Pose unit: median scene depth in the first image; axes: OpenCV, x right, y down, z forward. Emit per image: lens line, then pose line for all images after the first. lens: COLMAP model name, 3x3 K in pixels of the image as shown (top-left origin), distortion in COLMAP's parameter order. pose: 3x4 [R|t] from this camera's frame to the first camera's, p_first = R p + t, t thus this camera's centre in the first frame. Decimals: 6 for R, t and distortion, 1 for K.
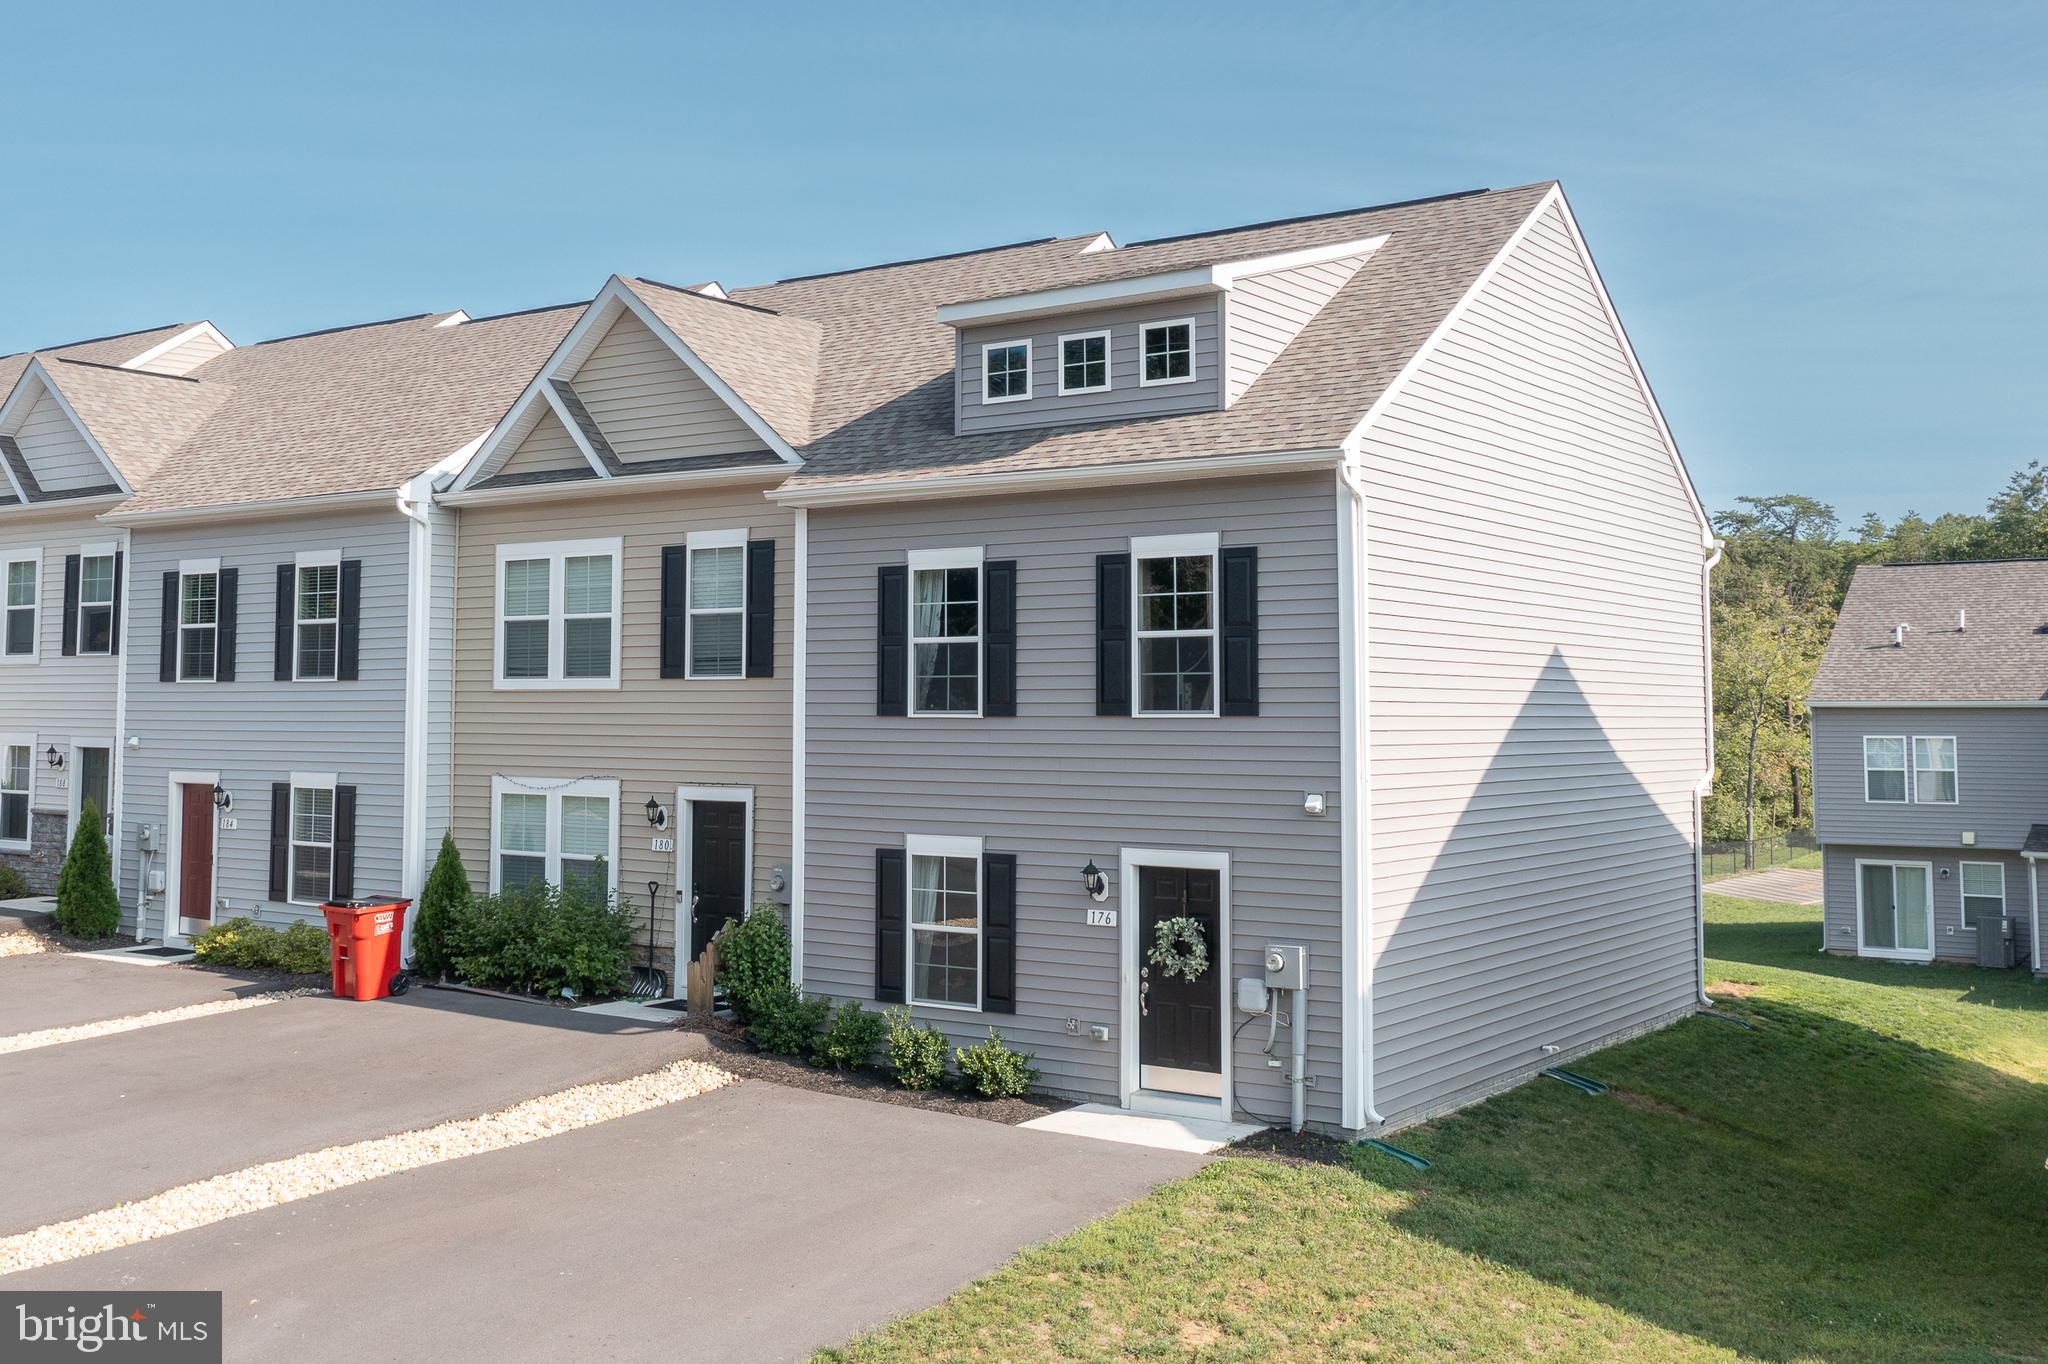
lens RADIAL K [[2042.6, 0, 957.2], [0, 2042.6, 582.4], [0, 0, 1]] dist [-0.001609, -0.000015]
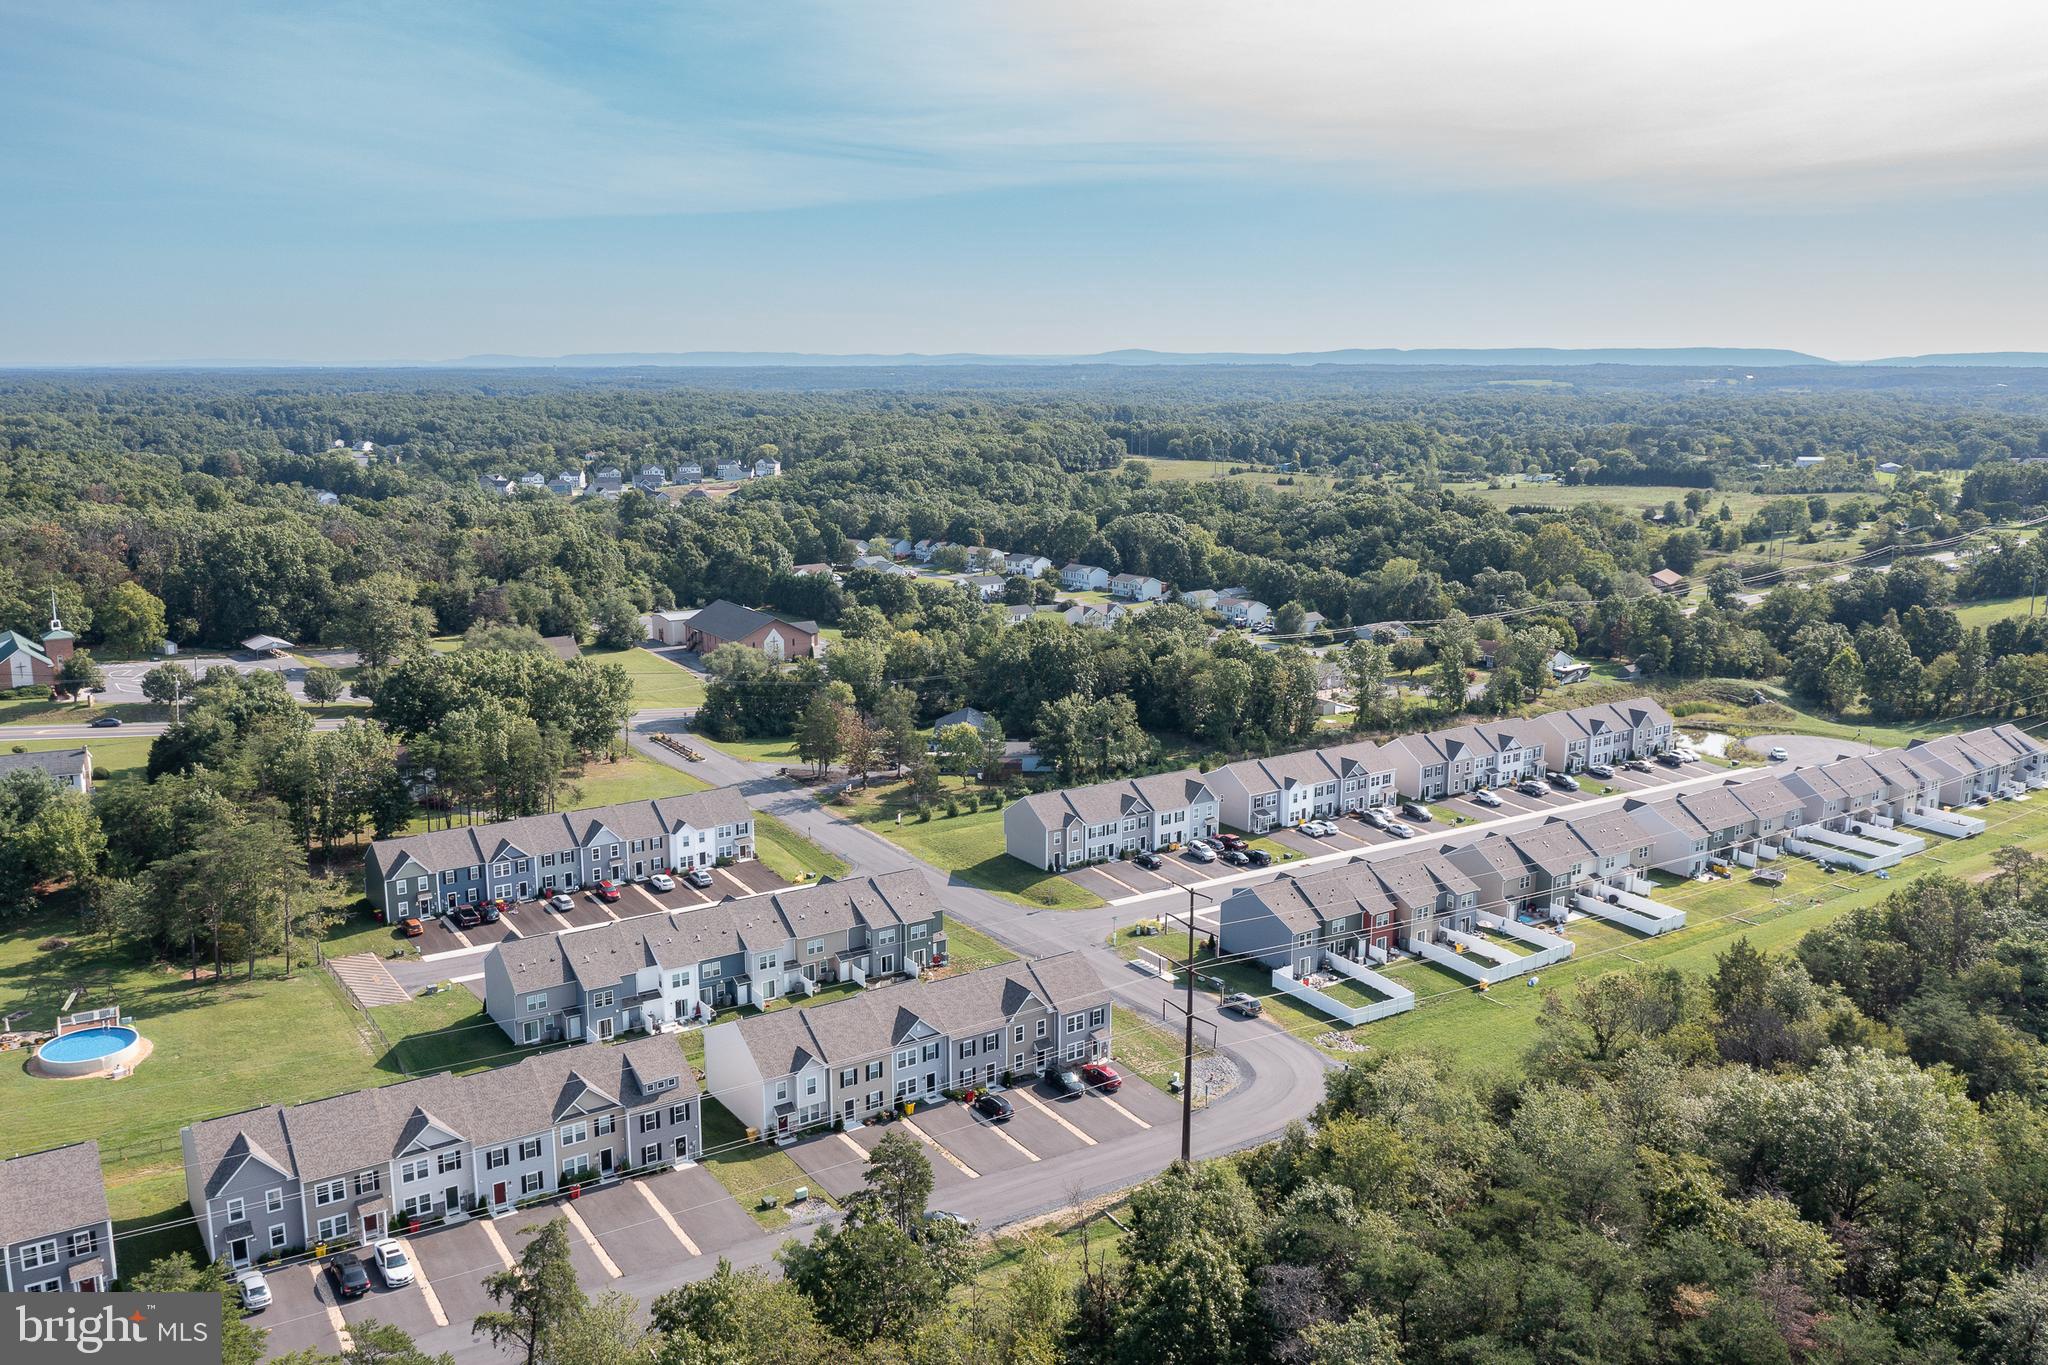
lens RADIAL K [[1631.9, 0, 1024.0], [0, 1631.9, 682.5], [0, 0, 1]] dist [-0.008906, 0.002144]
pose [[0.331792, -0.190877, 0.923840, -5.238584], [-0.070756, 0.971521, 0.226141, -3.286104], [-0.940695, -0.140399, 0.308837, -2.204293]]
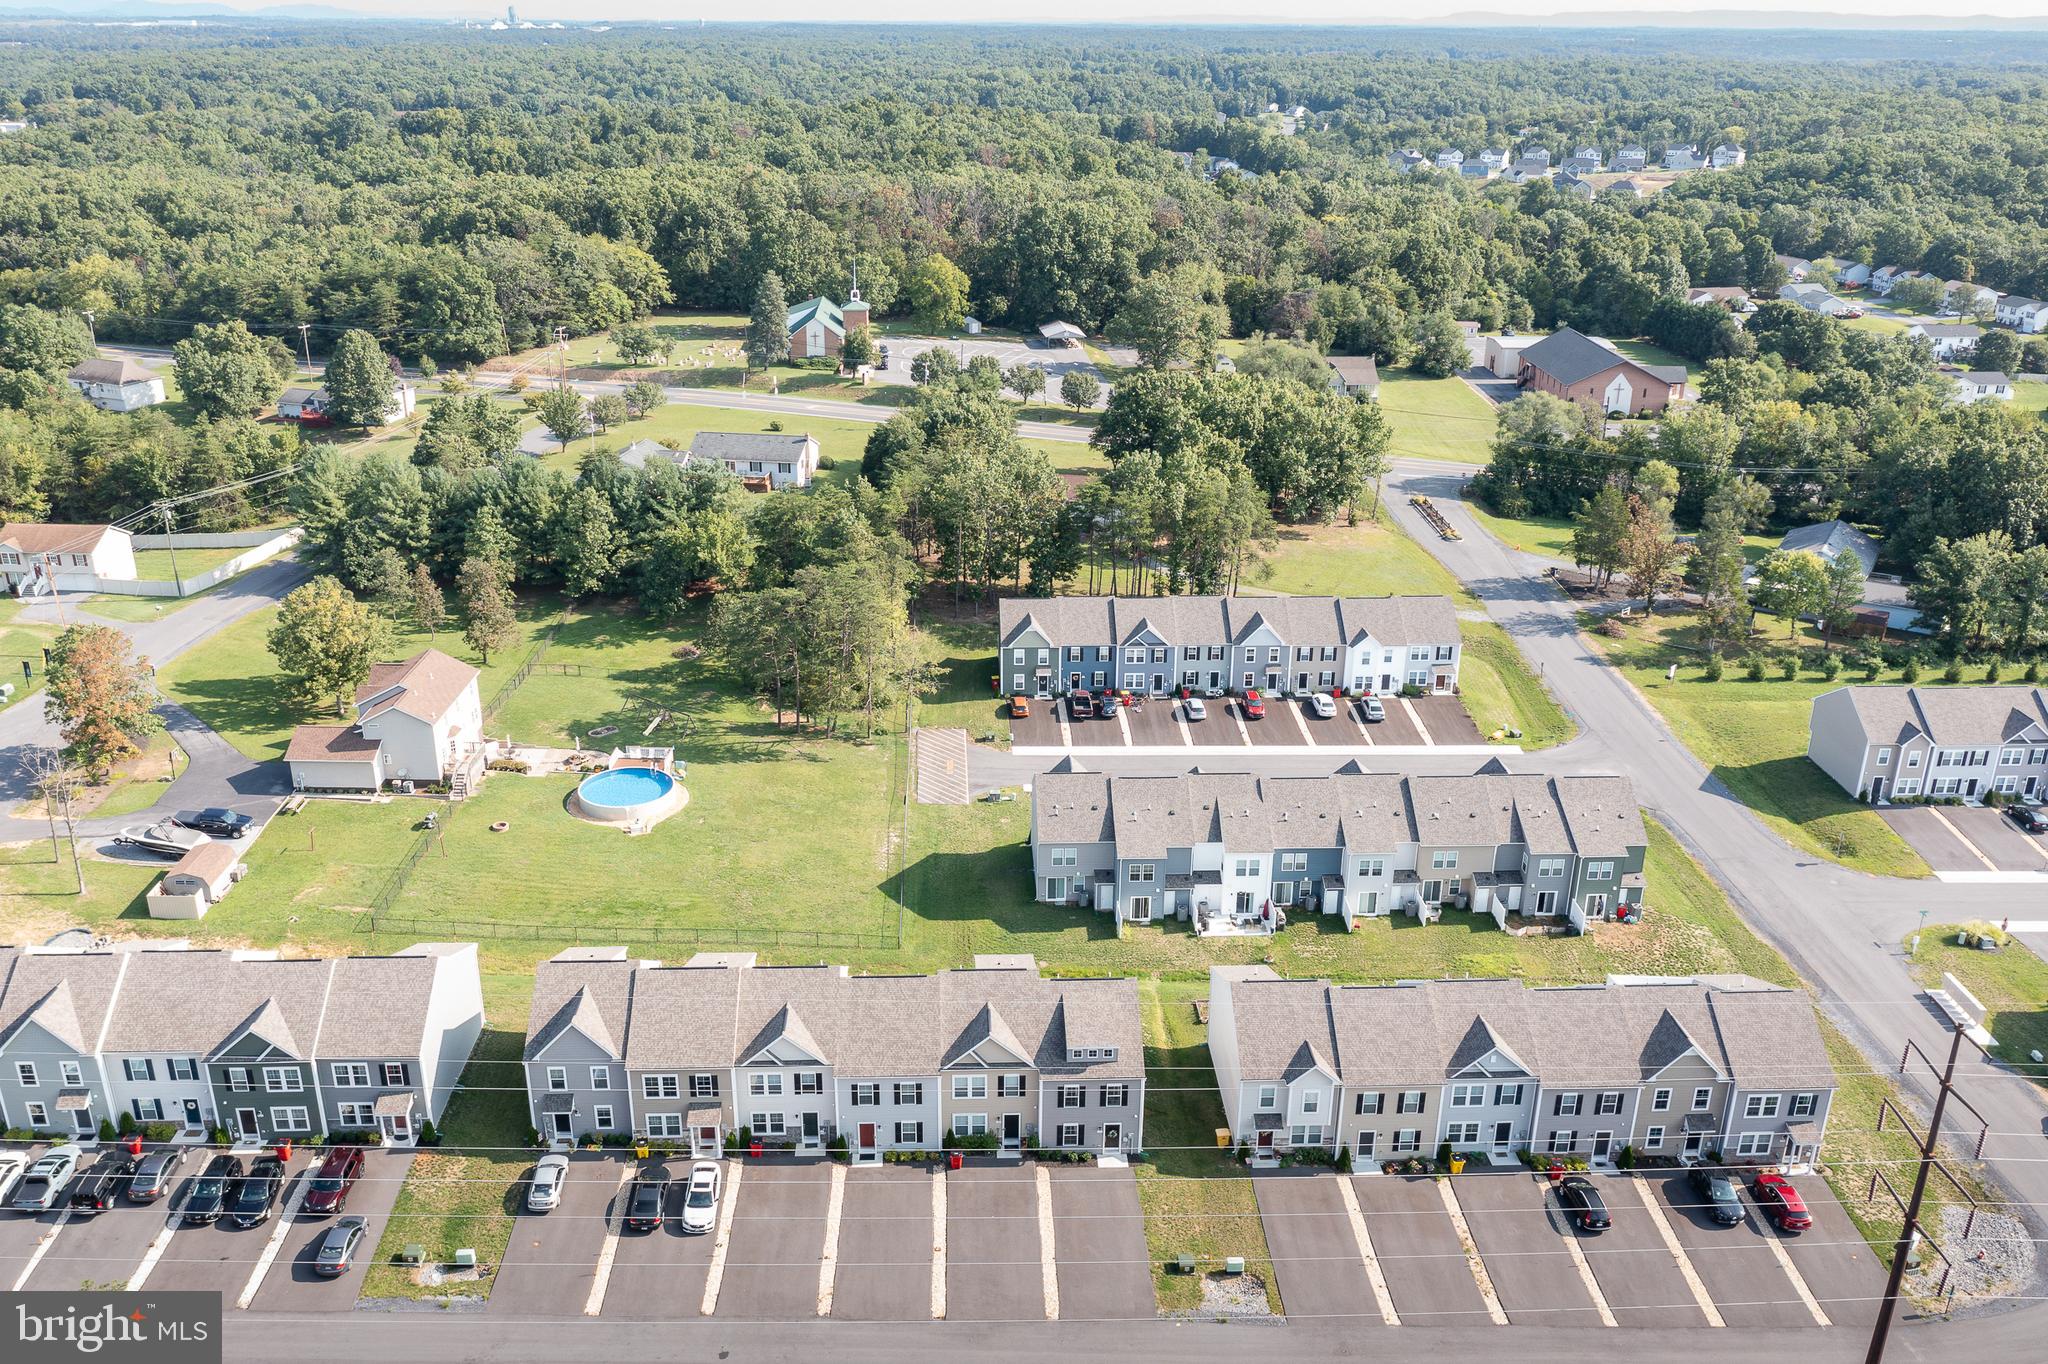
lens RADIAL K [[1675.0, 0, 1024.0], [0, 1675.0, 682.0], [0, 0, 1]] dist [-0.019438, 0.007551]
pose [[0.784460, -0.234107, 0.574297, -2.701556], [-0.046361, 0.901290, 0.430729, -3.240707], [-0.618444, -0.364515, 0.696172, -1.950967]]
